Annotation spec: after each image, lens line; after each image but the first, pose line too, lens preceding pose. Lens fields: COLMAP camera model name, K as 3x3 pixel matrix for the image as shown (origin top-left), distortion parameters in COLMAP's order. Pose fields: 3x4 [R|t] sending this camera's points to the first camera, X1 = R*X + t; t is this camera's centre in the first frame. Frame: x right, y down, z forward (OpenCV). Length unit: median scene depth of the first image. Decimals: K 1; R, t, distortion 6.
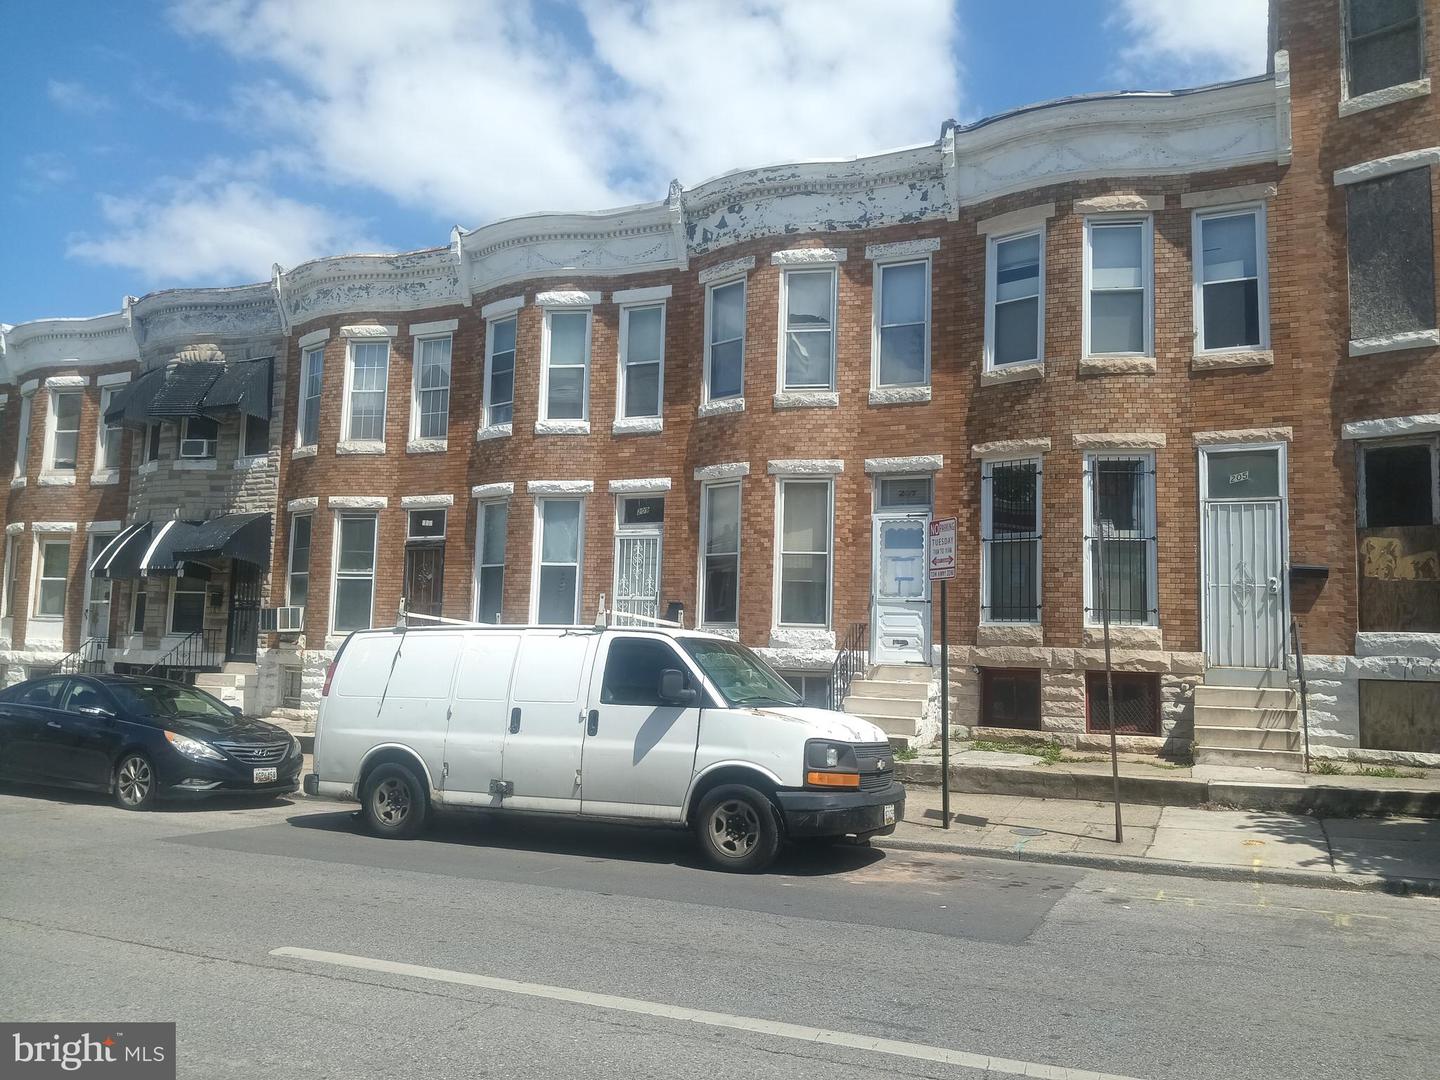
lens RADIAL K [[1079.2, 0, 720.0], [0, 1079.2, 540.0], [0, 0, 1]] dist [0.058620, -0.120687]
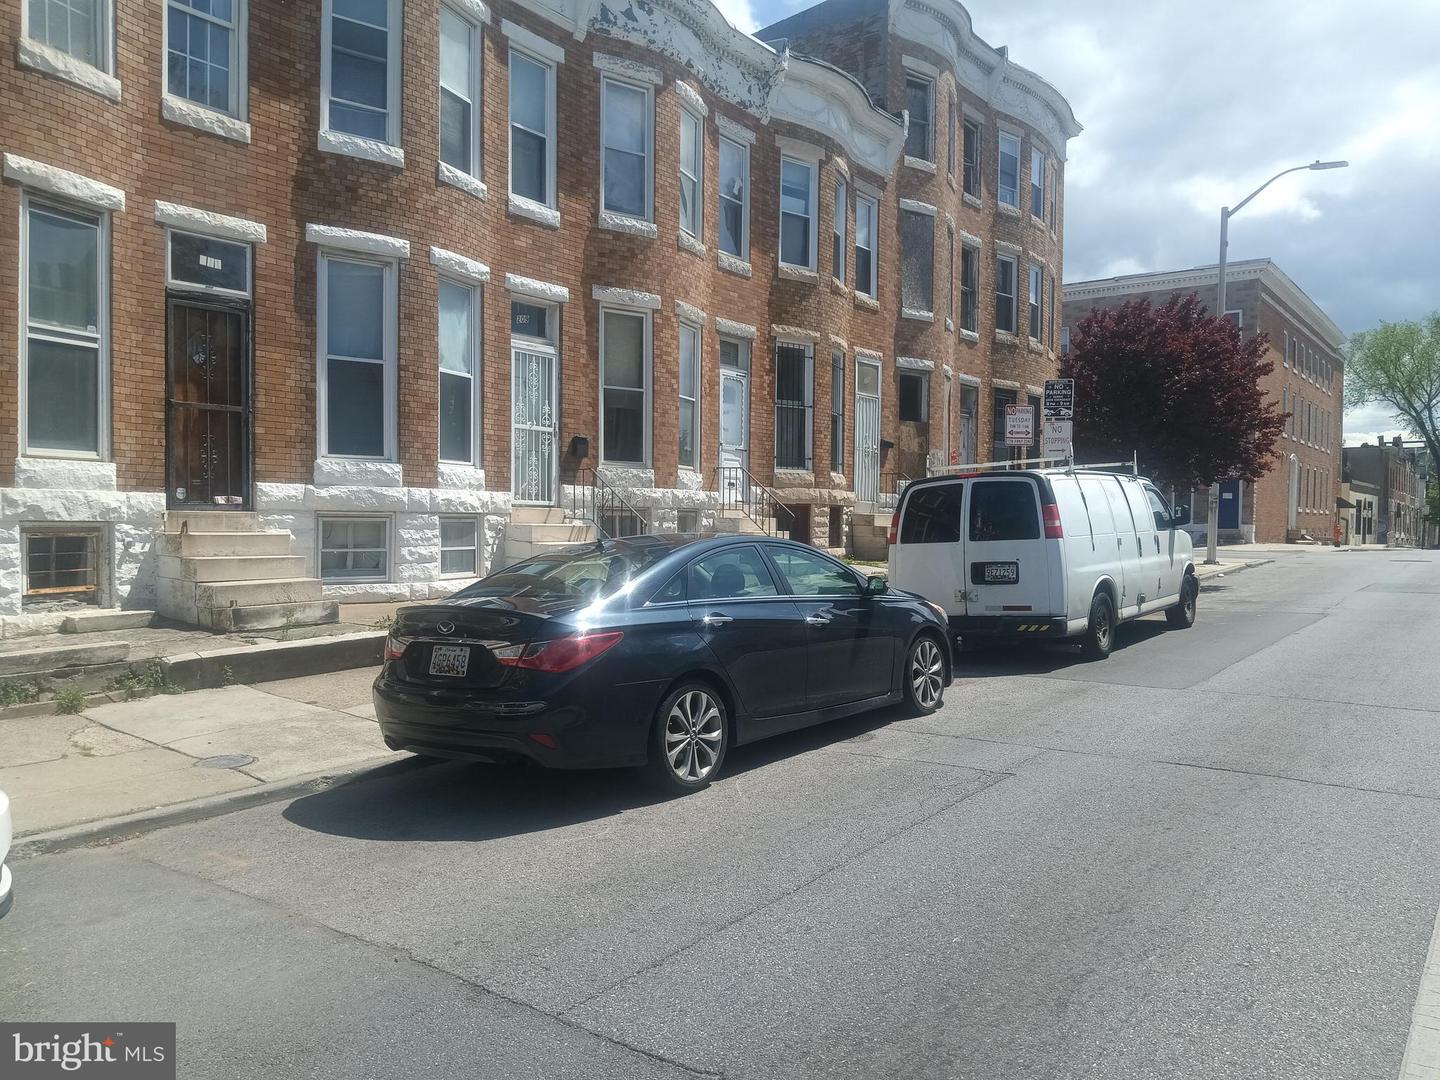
lens RADIAL K [[1079.2, 0, 720.0], [0, 1079.2, 540.0], [0, 0, 1]] dist [0.058620, -0.120687]
pose [[0.204172, -0.043047, 0.977988, -0.962310], [-0.101063, 0.992768, 0.064796, 0.079589], [-0.973704, -0.112068, 0.198345, 0.771120]]
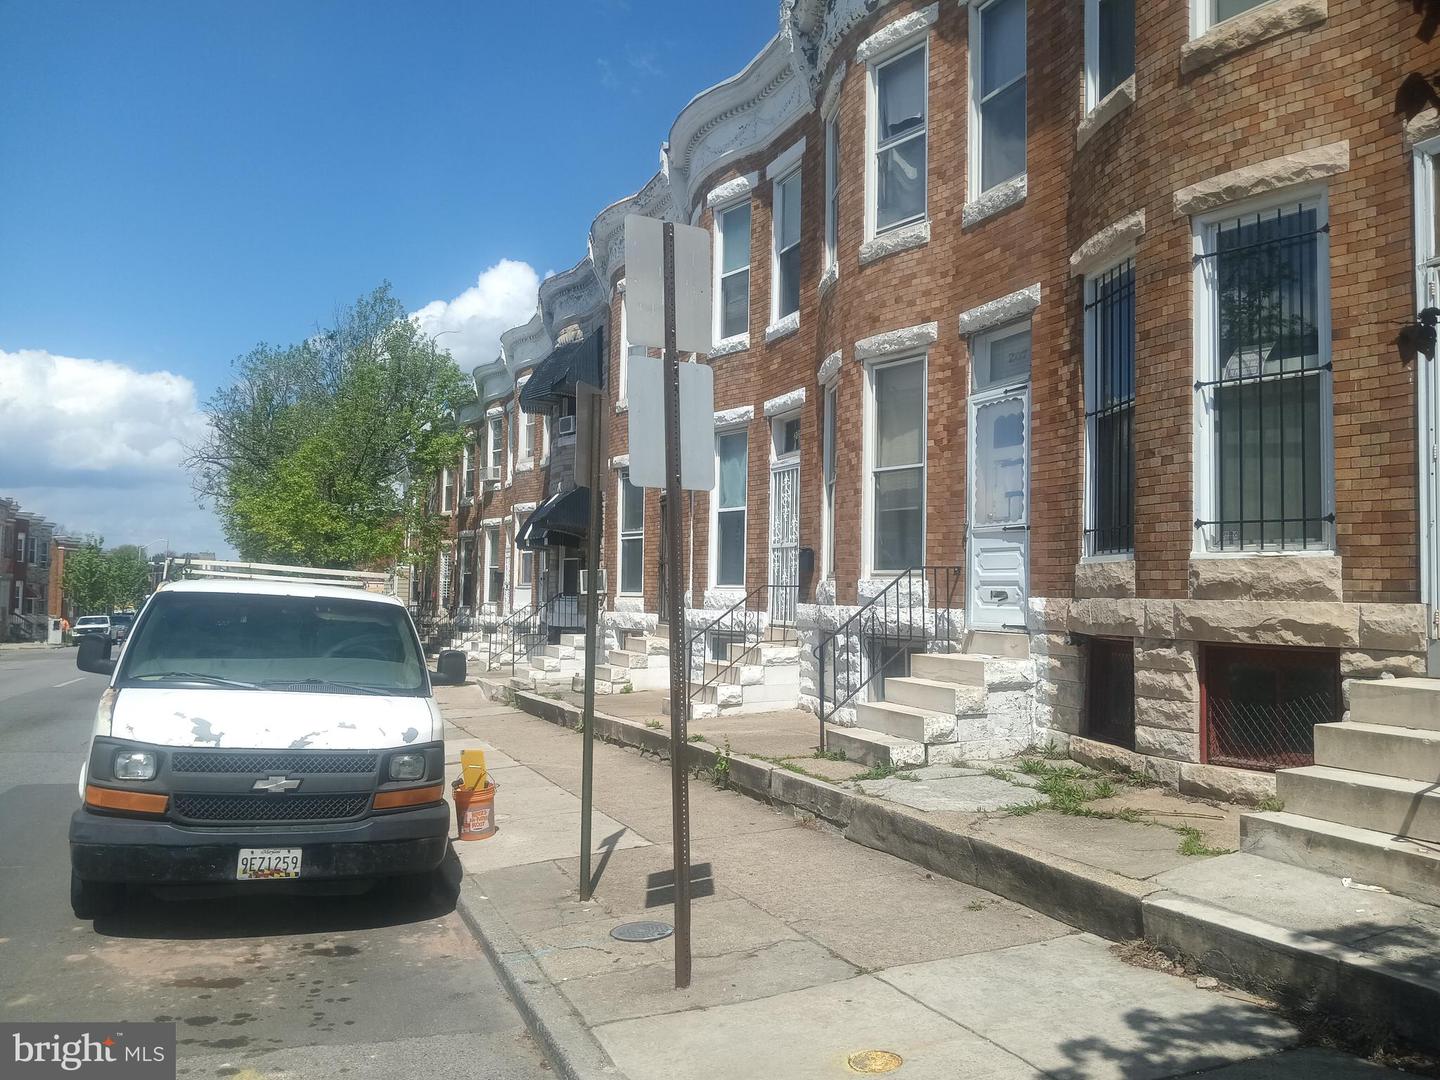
lens RADIAL K [[1079.2, 0, 720.0], [0, 1079.2, 540.0], [0, 0, 1]] dist [0.058620, -0.120687]
pose [[0.744712, -0.052358, -0.665329, 0.463790], [0.076478, 0.997046, 0.007140, 0.045762], [0.662989, -0.056200, 0.746516, 0.420070]]
